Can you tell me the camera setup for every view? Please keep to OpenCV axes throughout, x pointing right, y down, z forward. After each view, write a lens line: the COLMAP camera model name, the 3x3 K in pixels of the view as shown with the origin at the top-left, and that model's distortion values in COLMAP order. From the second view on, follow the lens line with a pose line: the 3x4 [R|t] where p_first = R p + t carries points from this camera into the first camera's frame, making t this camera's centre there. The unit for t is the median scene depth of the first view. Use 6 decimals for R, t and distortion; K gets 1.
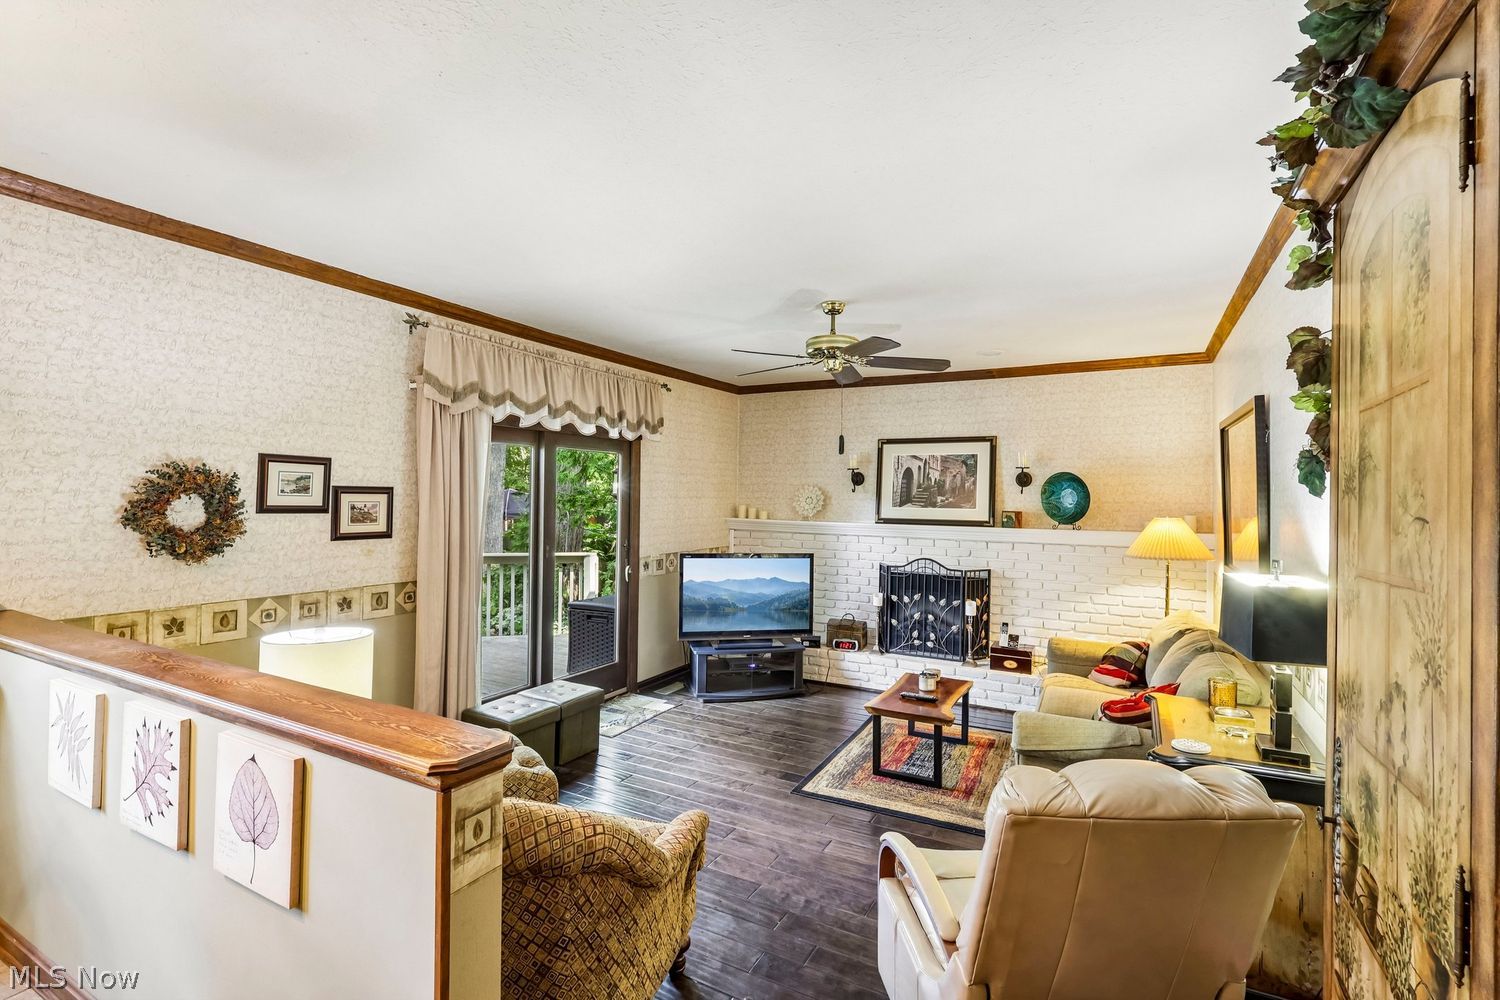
lens RADIAL K [[696.1, 0, 746.2], [0, 696.1, 495.1], [0, 0, 1]] dist [-0.000824, 0.001312]
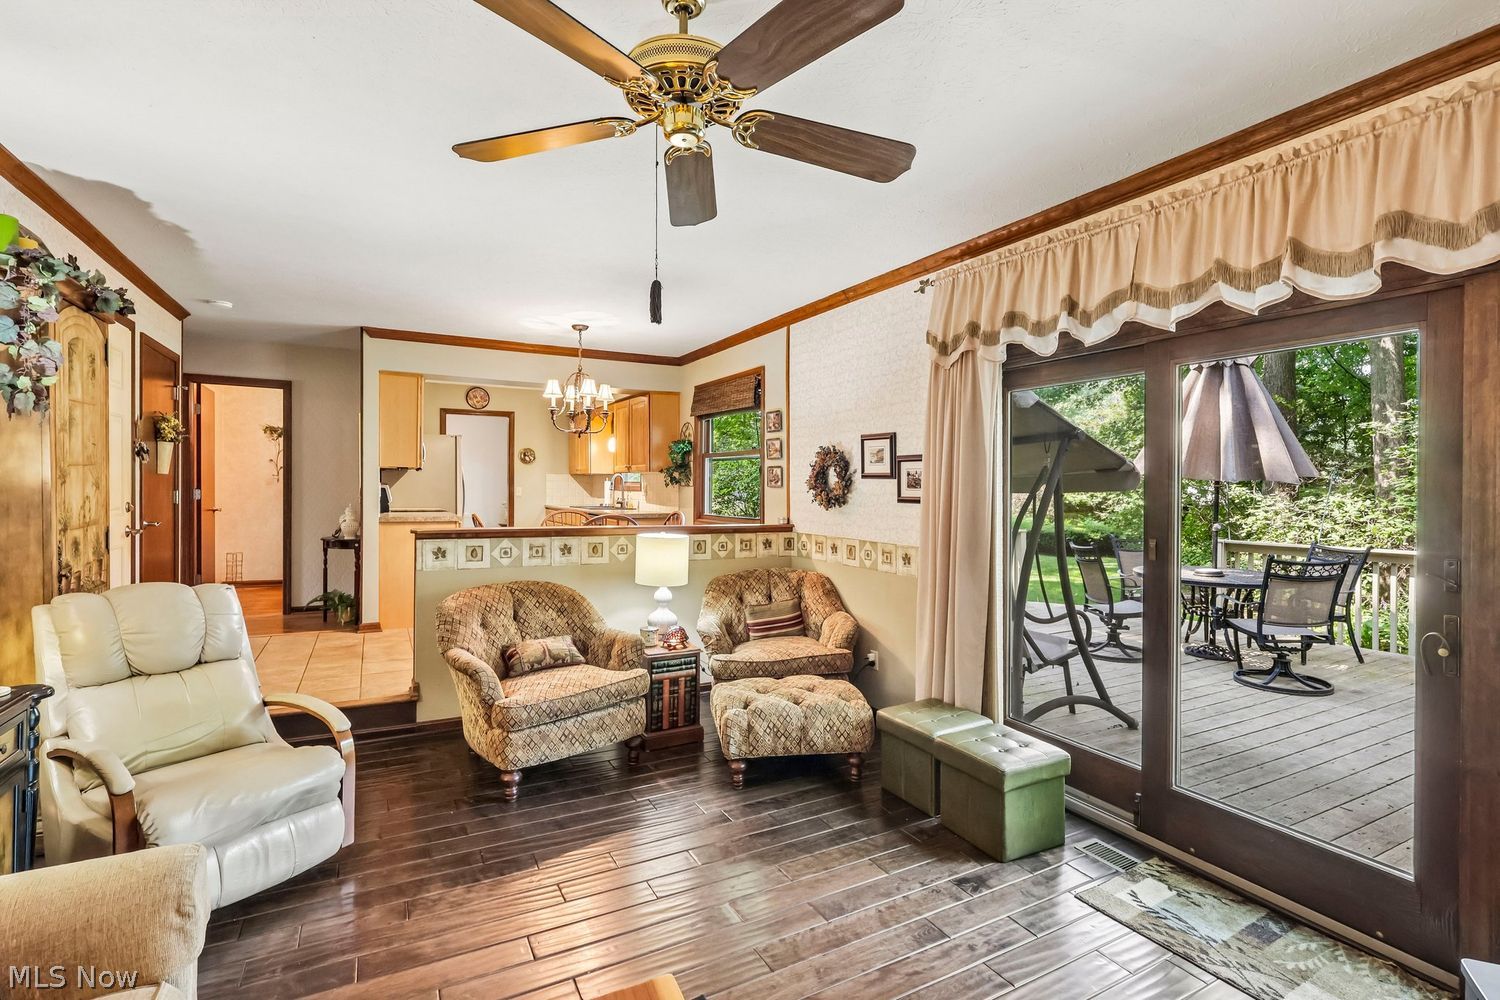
lens RADIAL K [[696.1, 0, 739.3], [0, 696.1, 487.6], [0, 0, 1]] dist [-0.000824, 0.001312]
pose [[-0.550978, -0.016899, -0.834348, 0.325730], [-0.015483, 0.999830, -0.010026, 0.034789], [0.834376, 0.007394, -0.551146, 0.875084]]
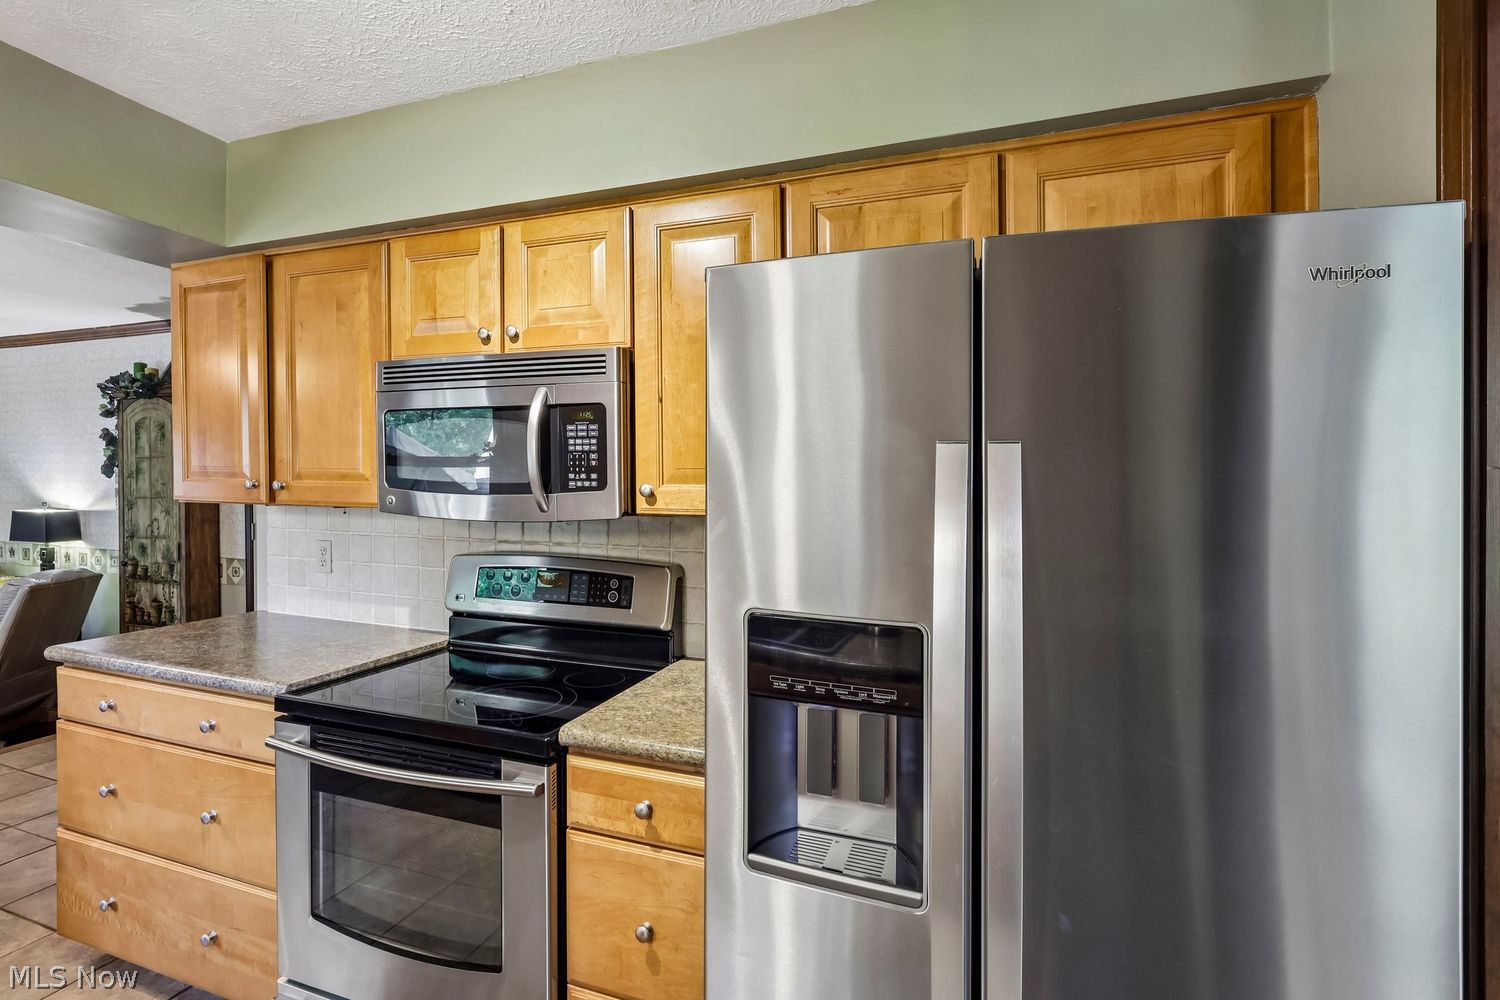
lens RADIAL K [[681.5, 0, 751.4], [0, 681.5, 496.1], [0, 0, 1]] dist [-0.003427, -0.001378]
pose [[-0.176980, -0.036023, 0.983555, -0.737726], [-0.020225, 0.999252, 0.032959, -0.022148], [-0.984007, -0.014059, -0.177577, -0.369866]]
